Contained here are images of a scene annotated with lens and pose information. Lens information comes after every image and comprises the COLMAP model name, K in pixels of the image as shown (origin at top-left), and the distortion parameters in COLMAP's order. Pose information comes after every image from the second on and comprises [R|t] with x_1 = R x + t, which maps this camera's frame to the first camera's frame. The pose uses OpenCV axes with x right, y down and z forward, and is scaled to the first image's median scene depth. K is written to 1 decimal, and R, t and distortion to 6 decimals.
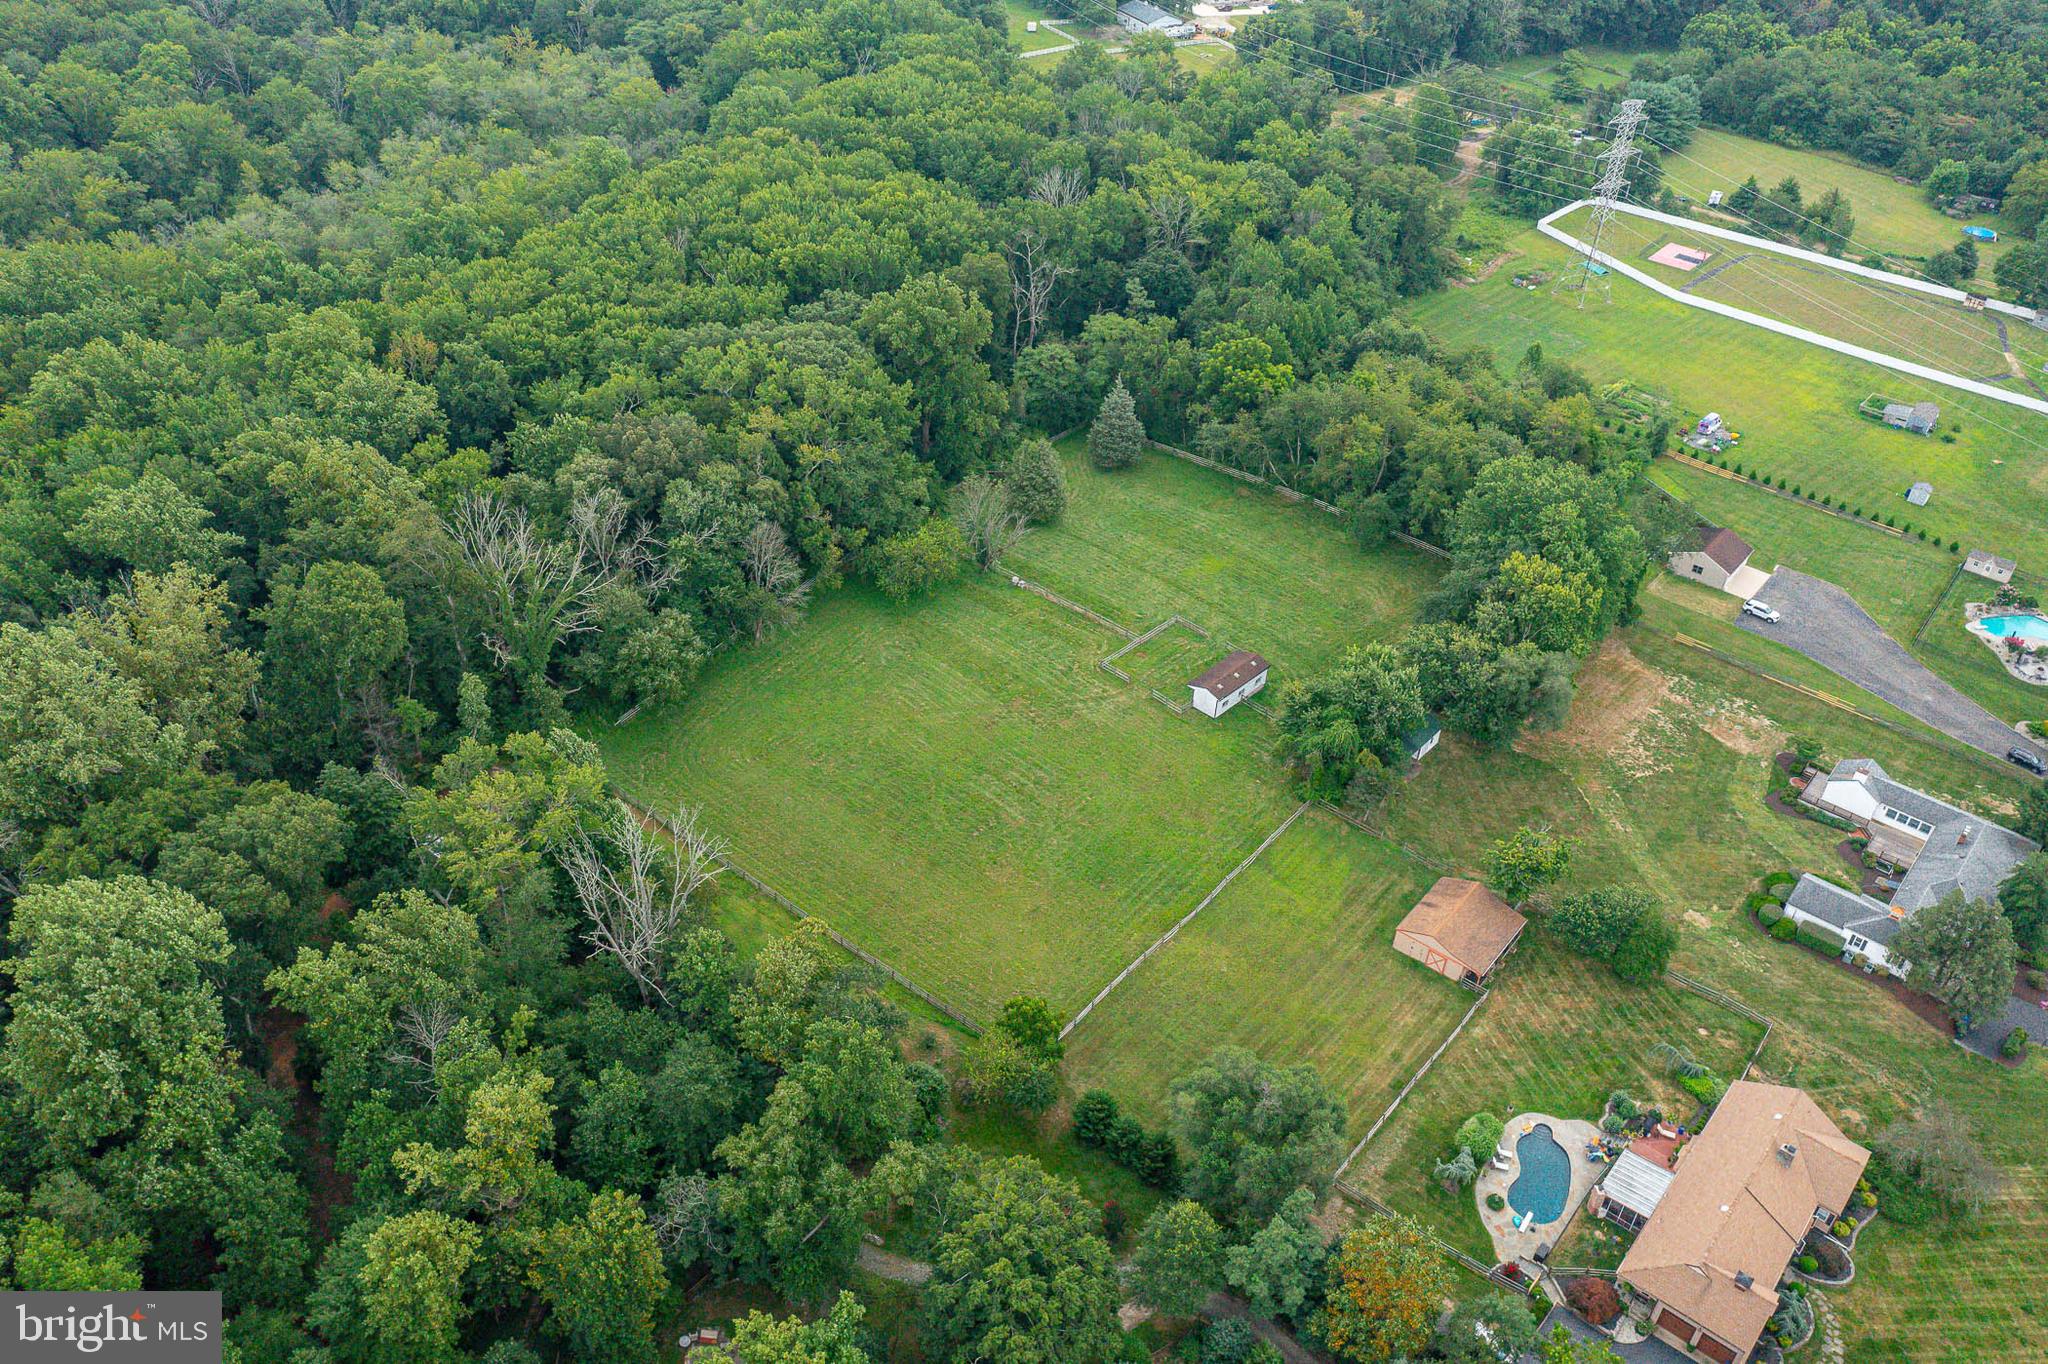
lens RADIAL K [[1610.0, 0, 1013.3], [0, 1610.0, 680.6], [0, 0, 1]] dist [-0.004090, 0.014659]
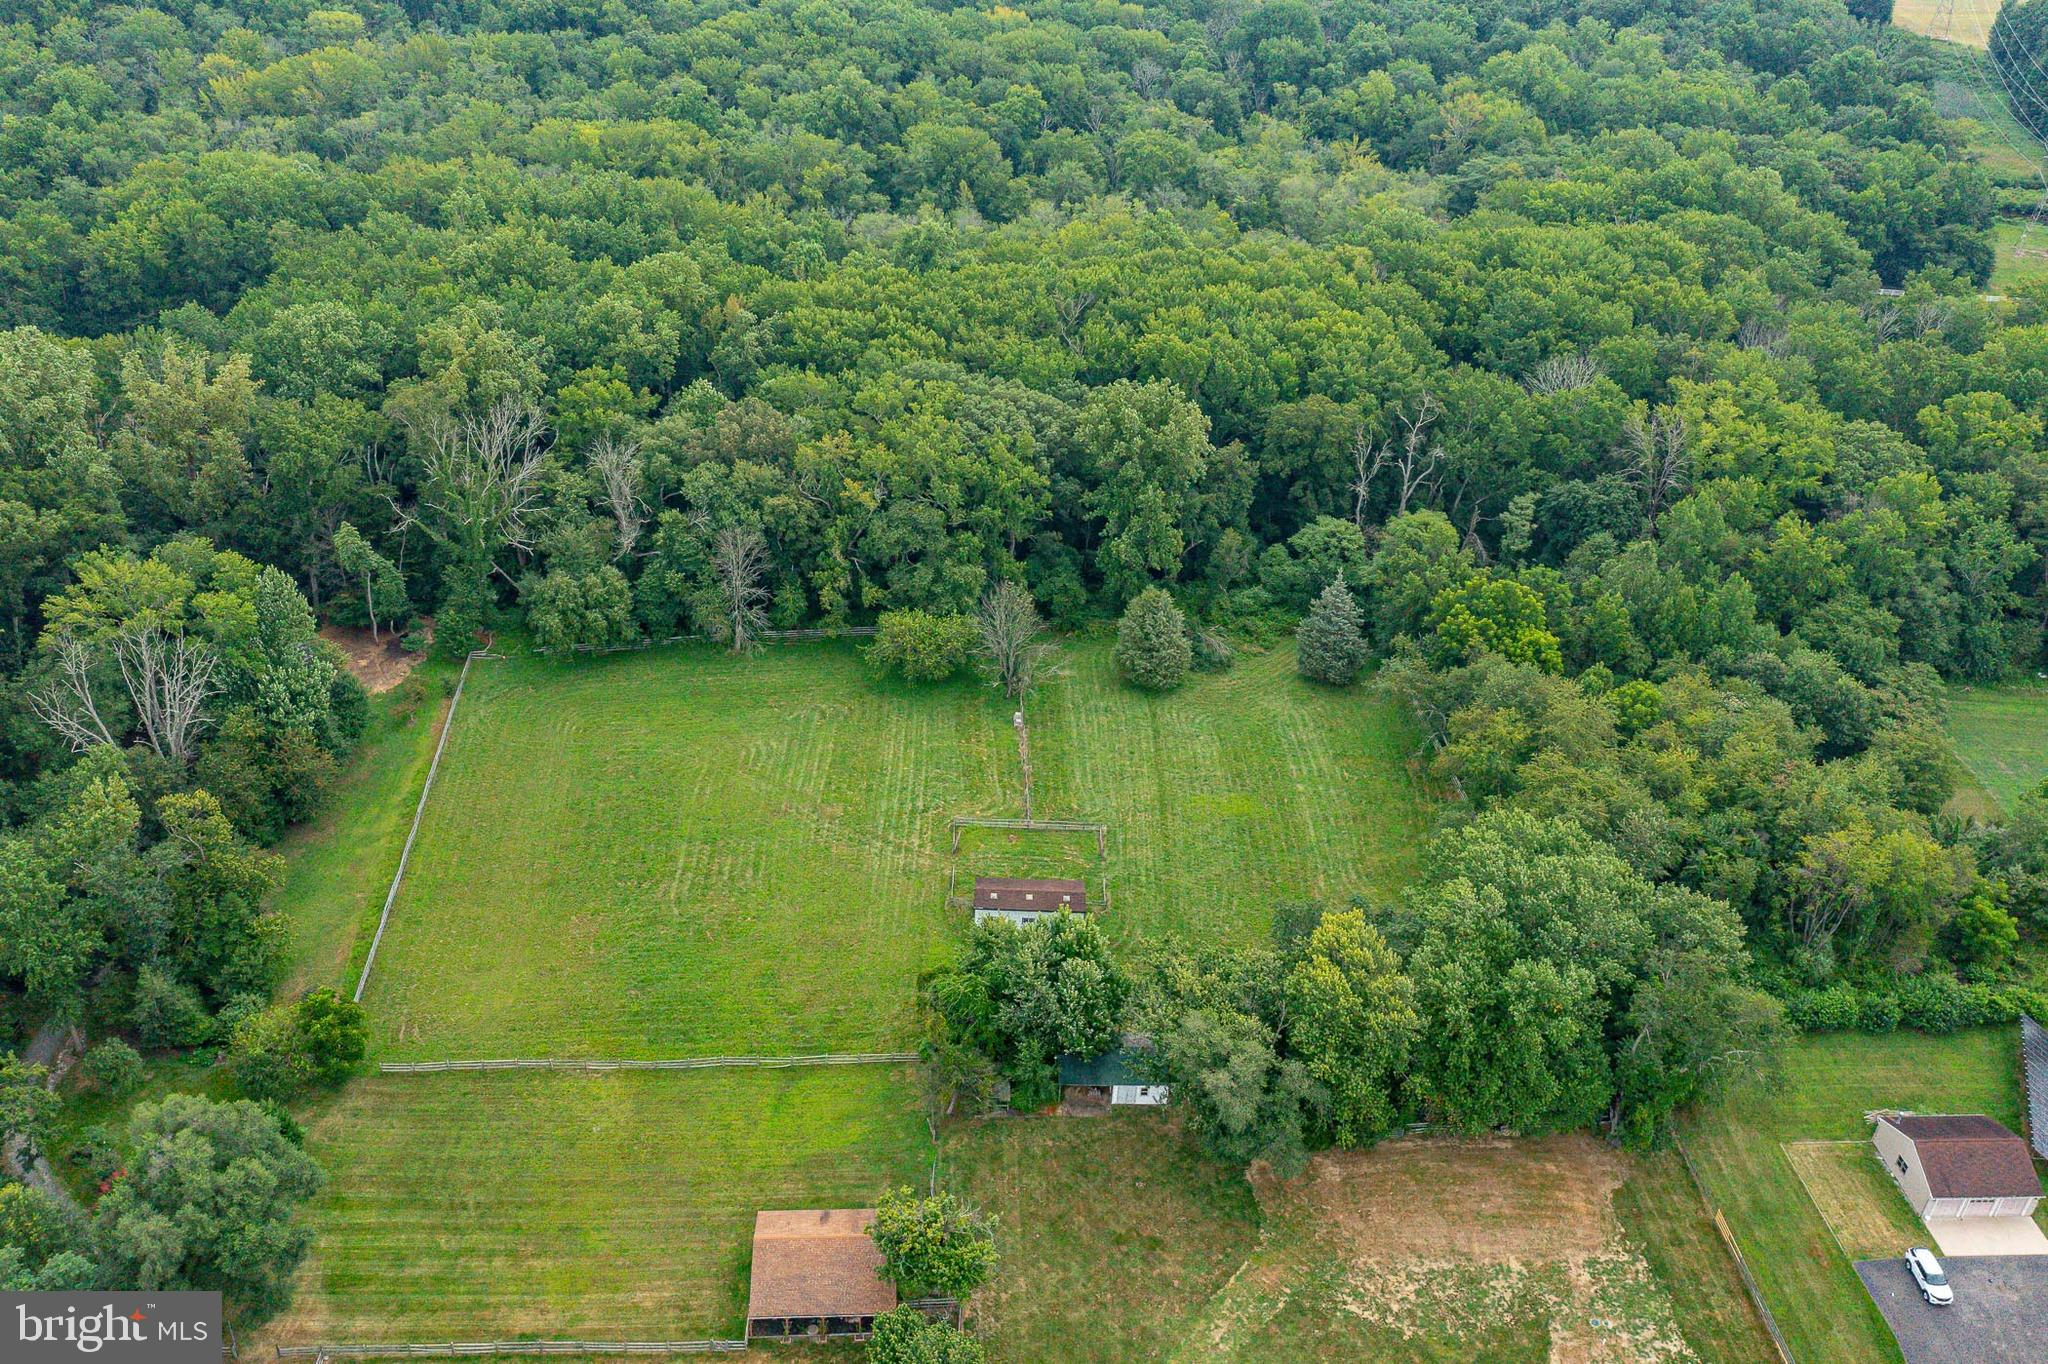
lens RADIAL K [[1690.3, 0, 1028.7], [0, 1690.3, 669.7], [0, 0, 1]] dist [-0.009629, 0.019372]
pose [[0.680194, 0.359101, -0.639048, 0.591232], [-0.437652, 0.898300, 0.038952, -0.127245], [0.588045, 0.253186, 0.768180, 0.328708]]
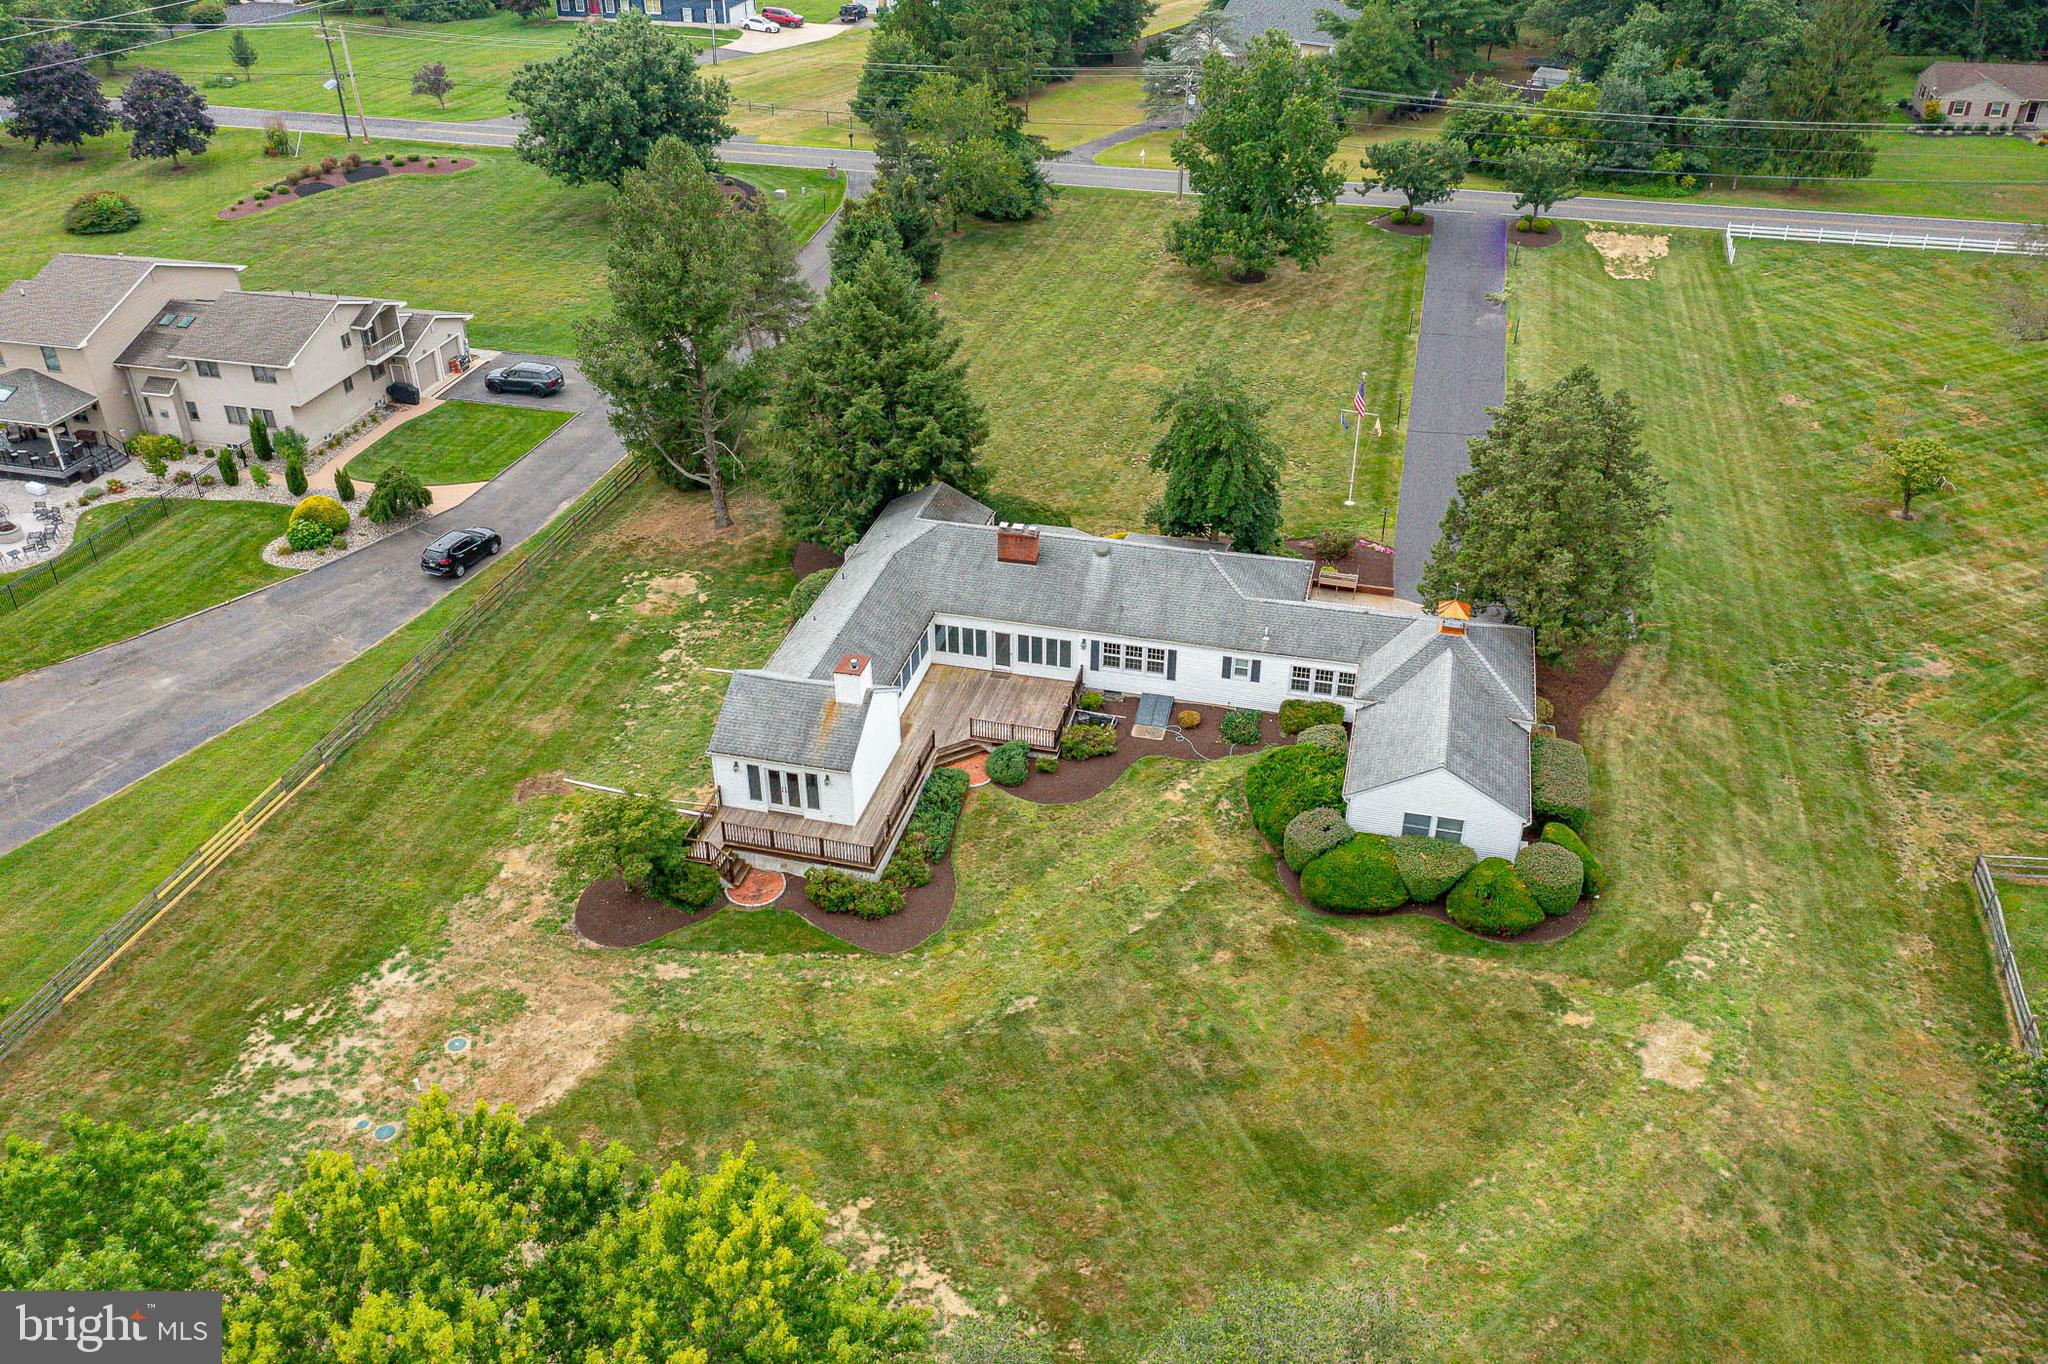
lens RADIAL K [[1610.0, 0, 1019.3], [0, 1610.0, 675.5], [0, 0, 1]] dist [-0.004090, 0.014659]
pose [[-0.436201, -0.516190, 0.737073, 0.258553], [0.506592, 0.536101, 0.675248, -0.133381], [-0.743702, 0.667940, 0.027650, 0.907173]]
